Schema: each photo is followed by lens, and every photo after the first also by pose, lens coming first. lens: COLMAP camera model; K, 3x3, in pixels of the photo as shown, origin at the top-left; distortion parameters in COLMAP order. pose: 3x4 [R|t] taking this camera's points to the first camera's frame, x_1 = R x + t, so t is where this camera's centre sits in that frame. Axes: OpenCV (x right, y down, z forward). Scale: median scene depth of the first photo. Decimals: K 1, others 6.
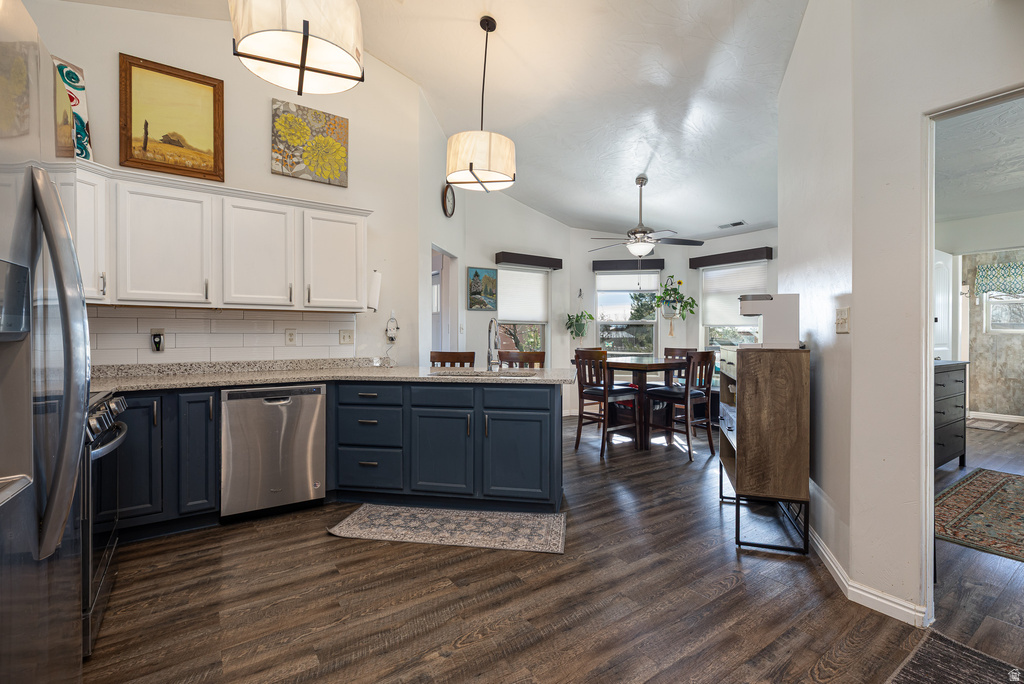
lens RADIAL K [[461.7, 0, 512.0], [0, 461.7, 333.8], [0, 0, 1]] dist [0.001363, 0.000289]
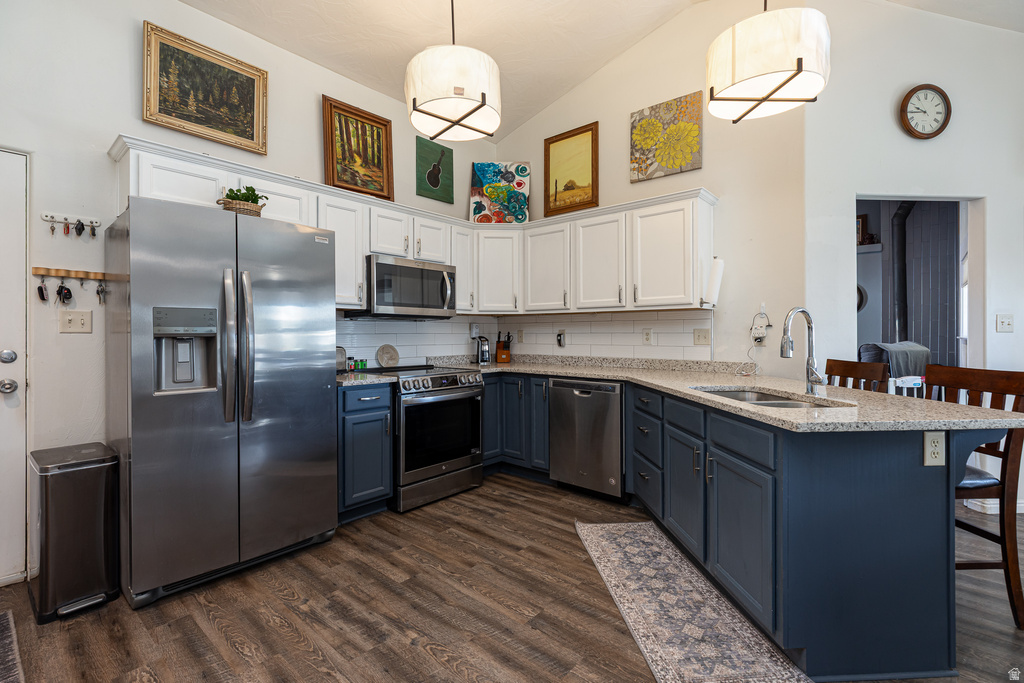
lens RADIAL K [[461.7, 0, 512.0], [0, 461.7, 333.3], [0, 0, 1]] dist [0.001363, 0.000289]
pose [[0.241154, -0.002738, -0.970483, 0.451070], [0.001003, 0.999996, -0.002572, 0.001969], [0.970486, -0.000353, 0.241155, 0.473557]]
